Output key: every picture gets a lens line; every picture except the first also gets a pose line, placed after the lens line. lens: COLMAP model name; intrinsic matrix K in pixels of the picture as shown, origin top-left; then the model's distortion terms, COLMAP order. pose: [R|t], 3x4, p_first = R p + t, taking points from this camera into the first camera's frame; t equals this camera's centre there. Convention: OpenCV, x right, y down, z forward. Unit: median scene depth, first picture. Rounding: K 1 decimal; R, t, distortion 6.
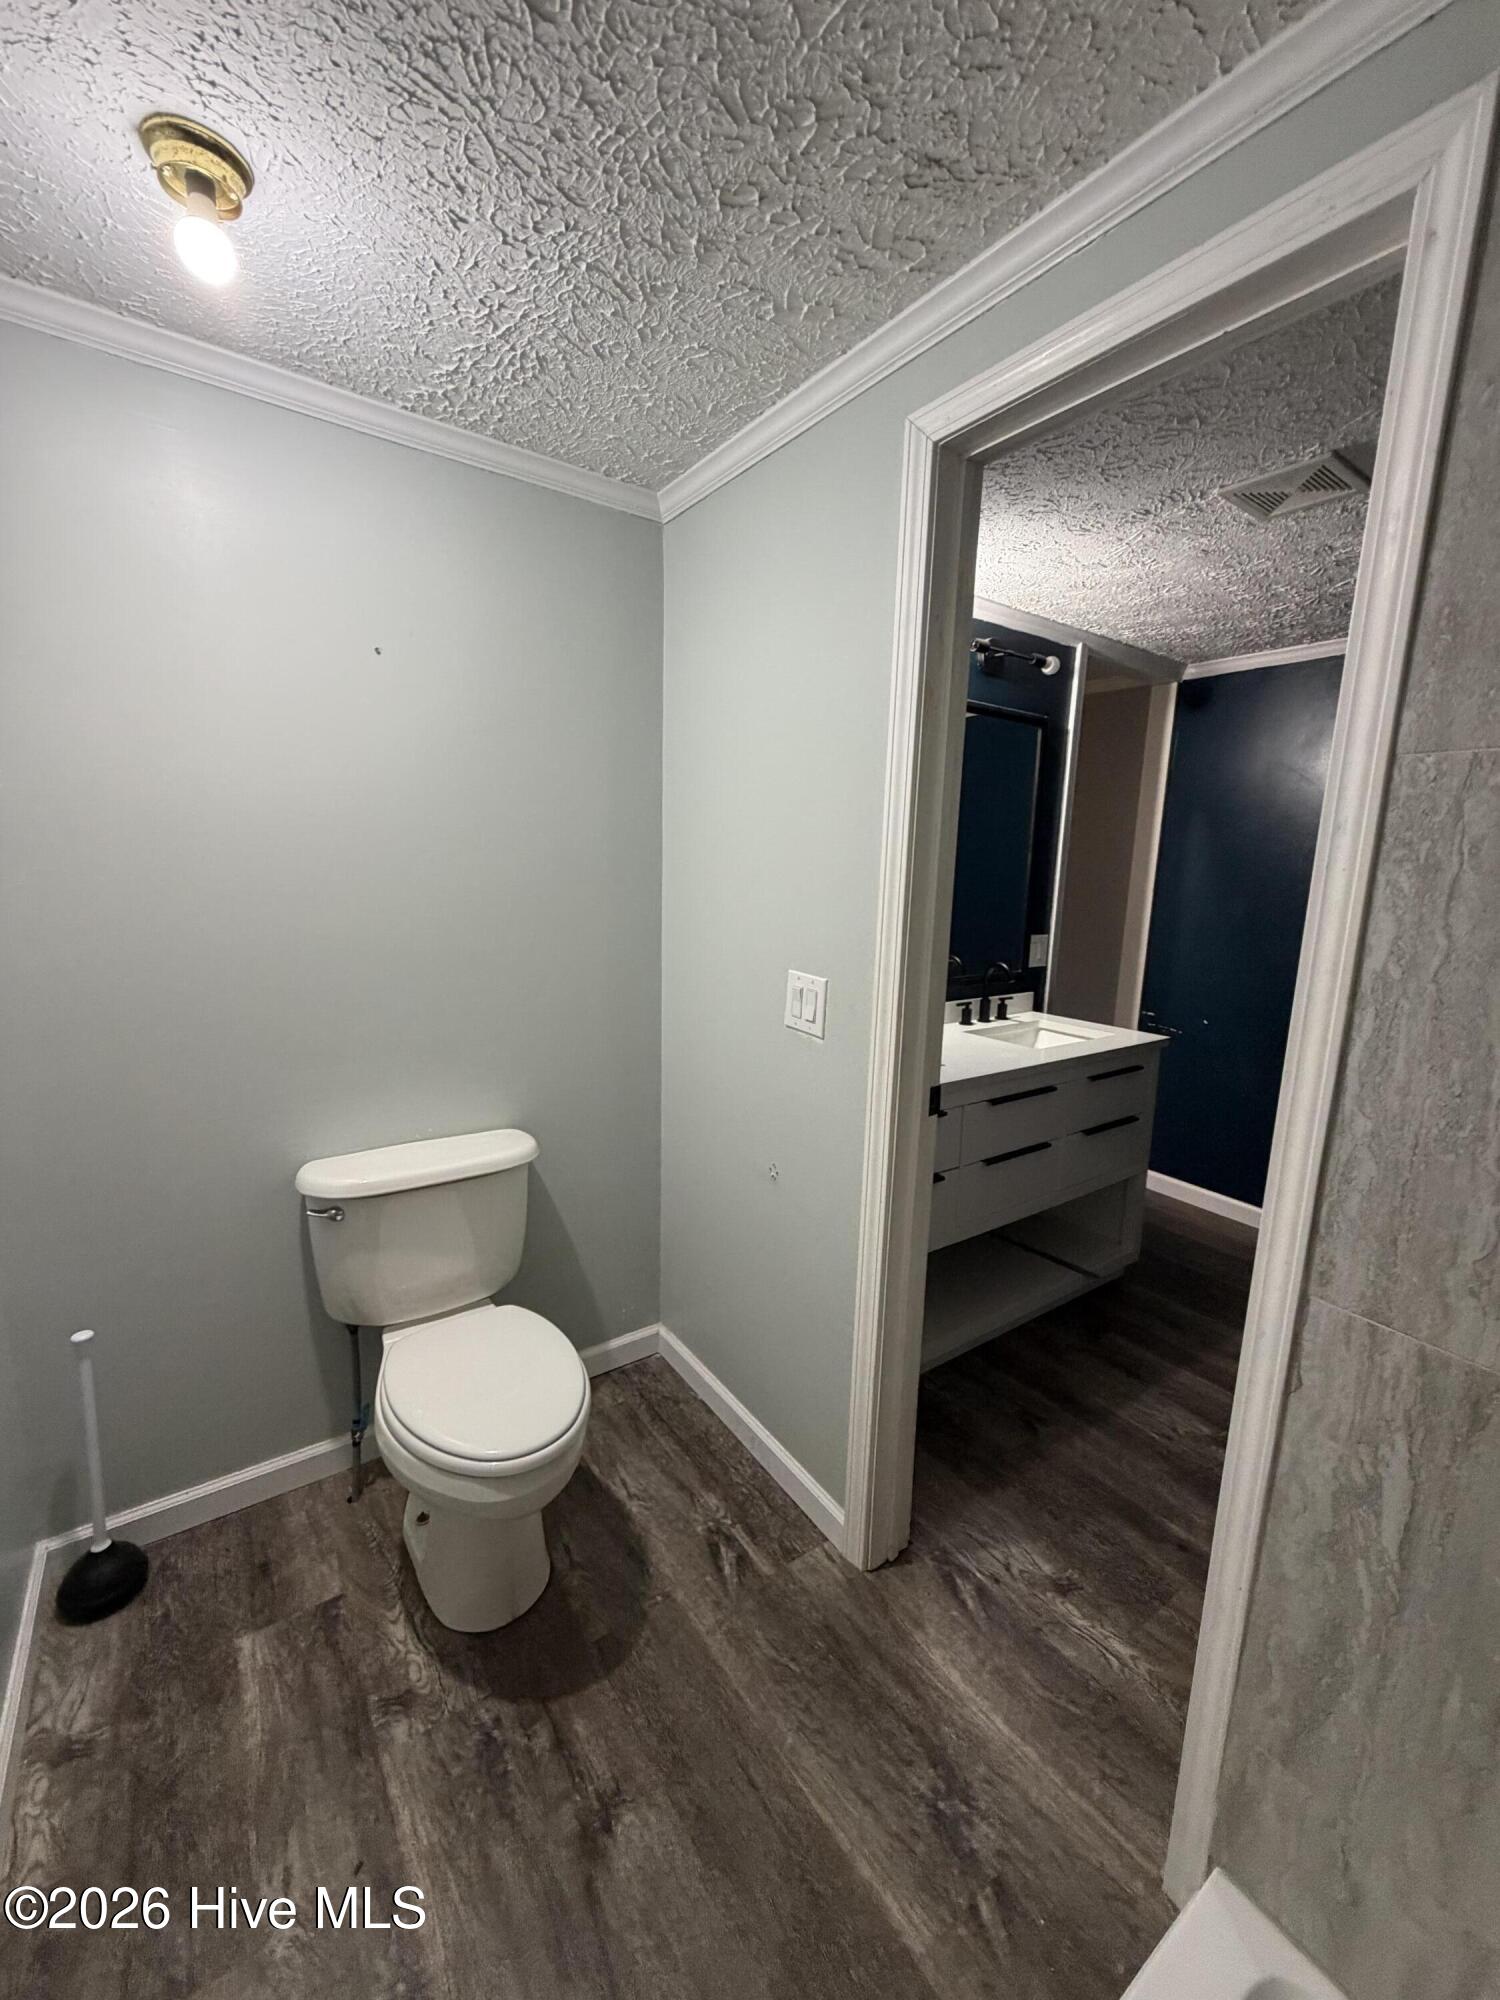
lens RADIAL K [[794.1, 0, 744.3], [0, 794.1, 997.0], [0, 0, 1]] dist [-0.001081, 0.000420]
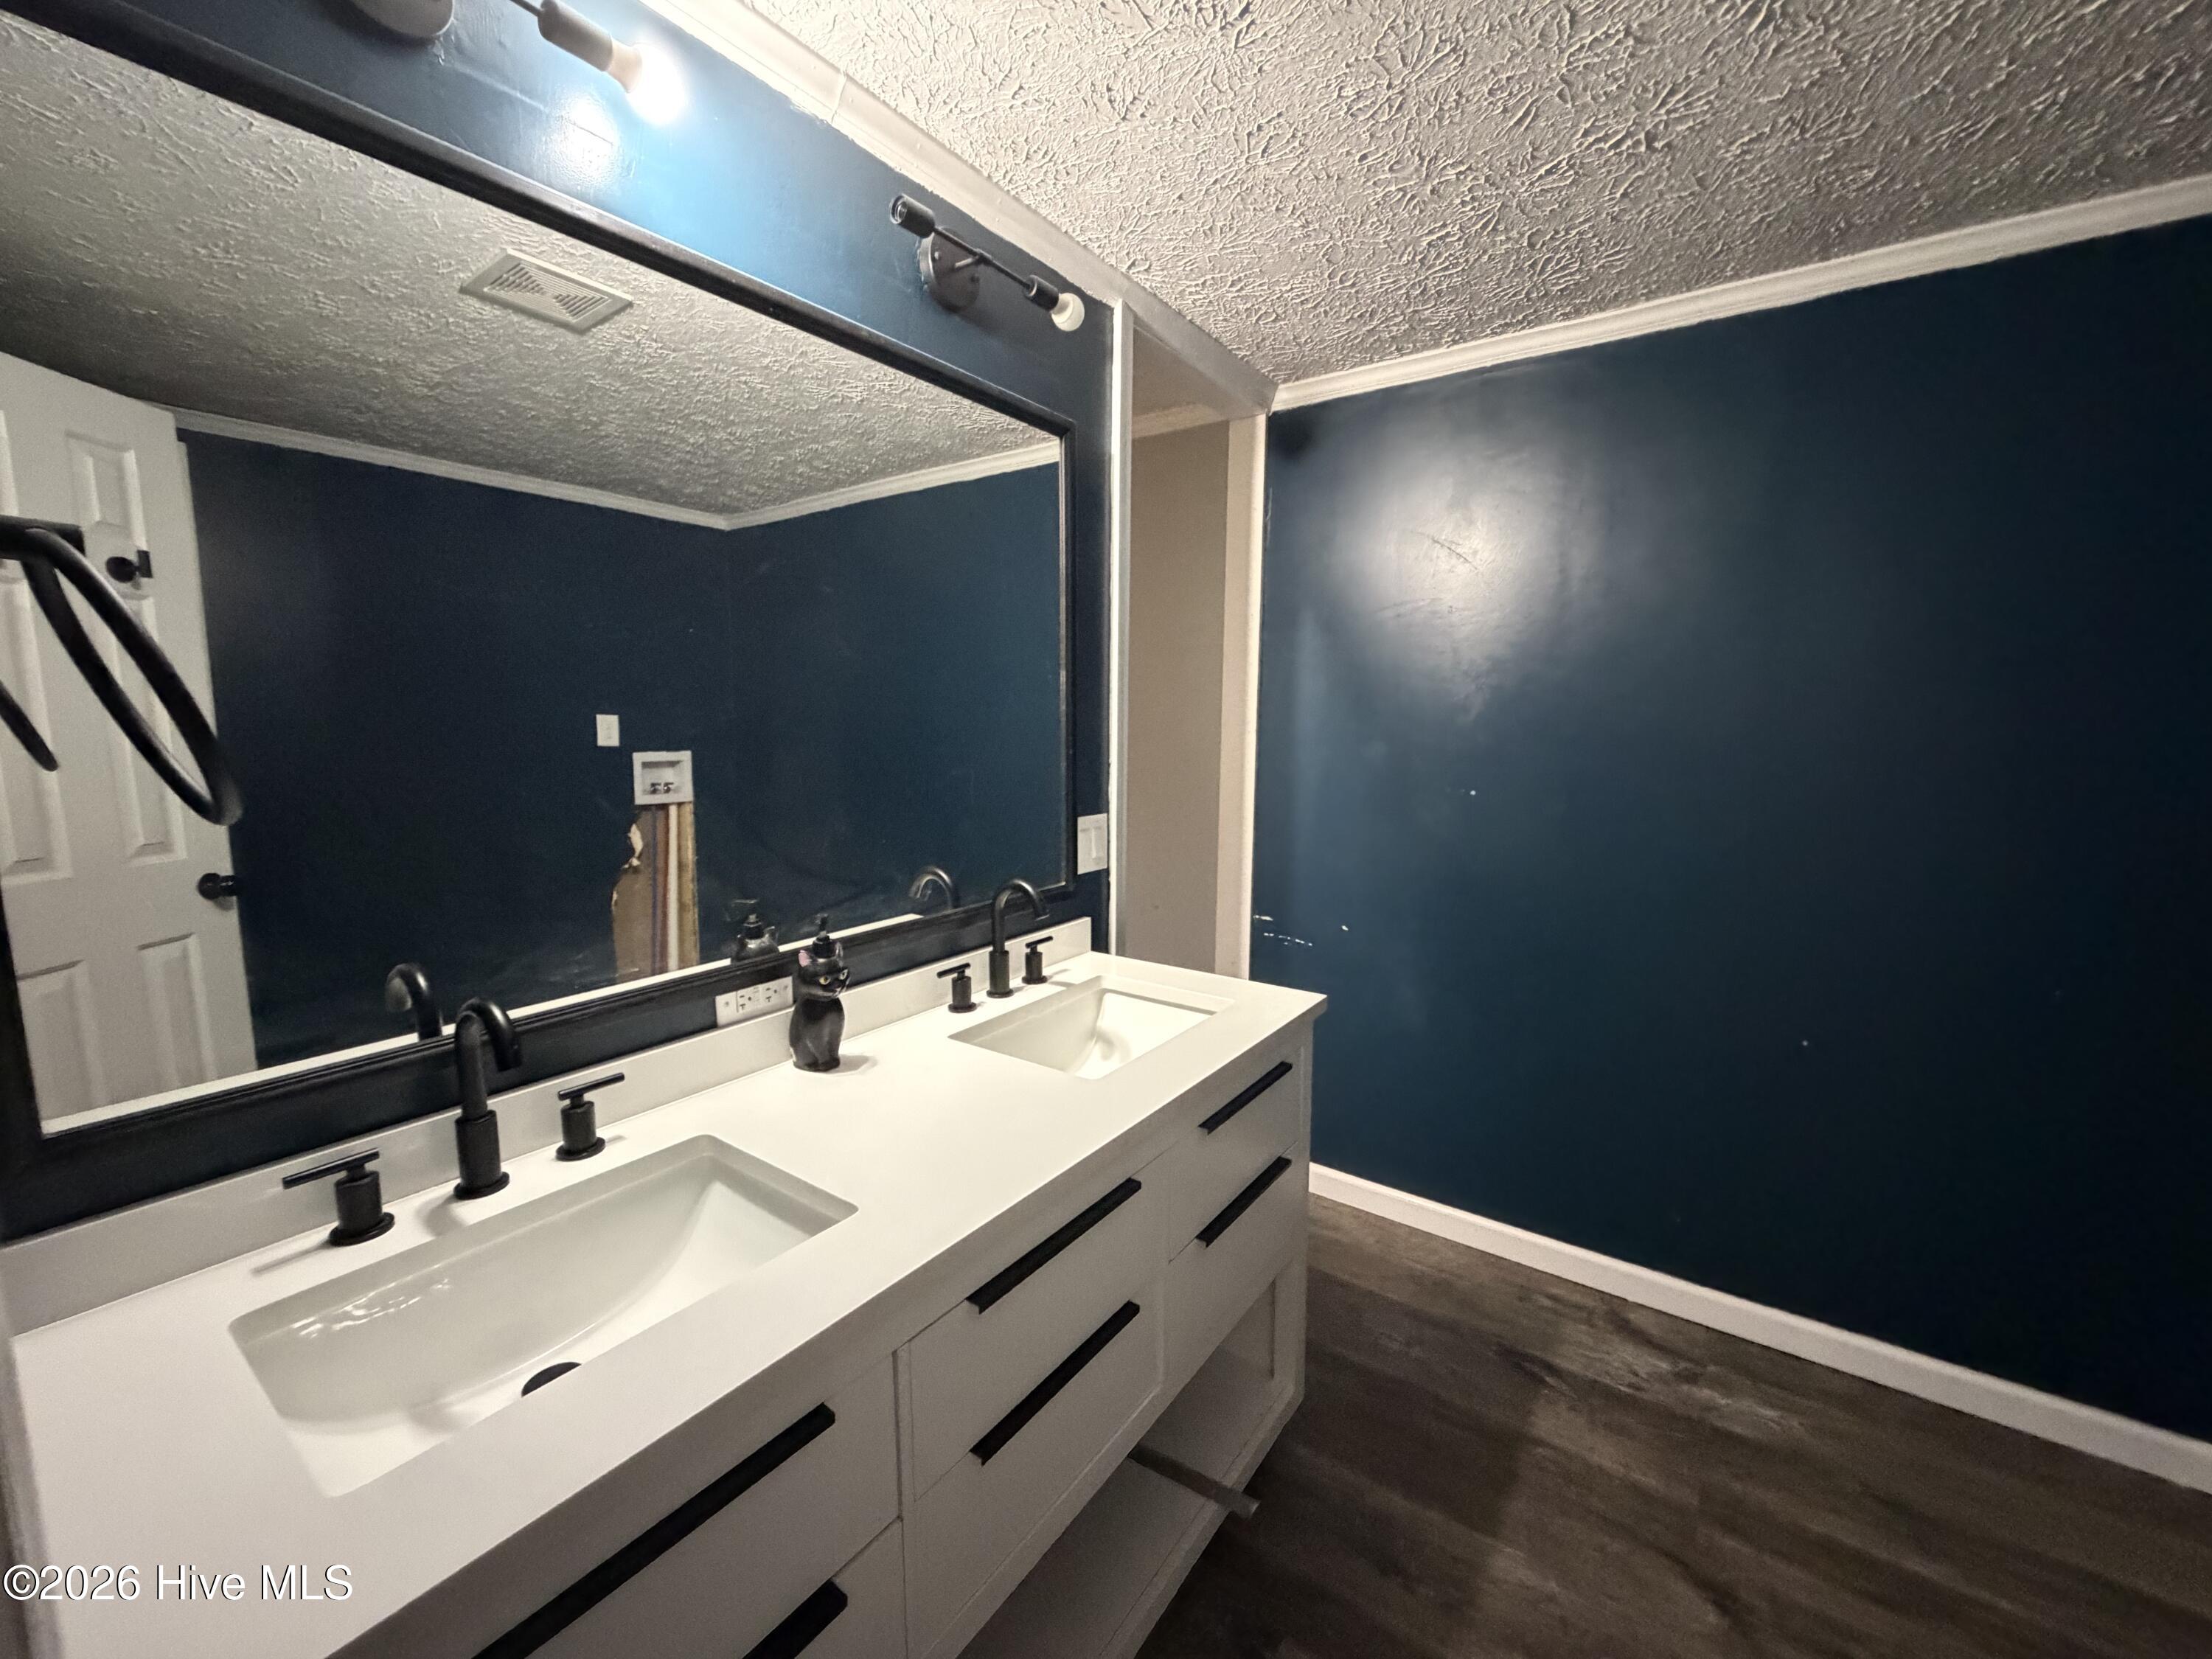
lens RADIAL K [[878.3, 0, 1108.5], [0, 878.3, 830.6], [0, 0, 1]] dist [-0.001081, 0.000420]
pose [[0.941268, -0.067078, 0.330930, 0.180945], [0.077820, 0.996781, -0.019300, -0.055845], [-0.328571, 0.043919, 0.943458, 0.422794]]
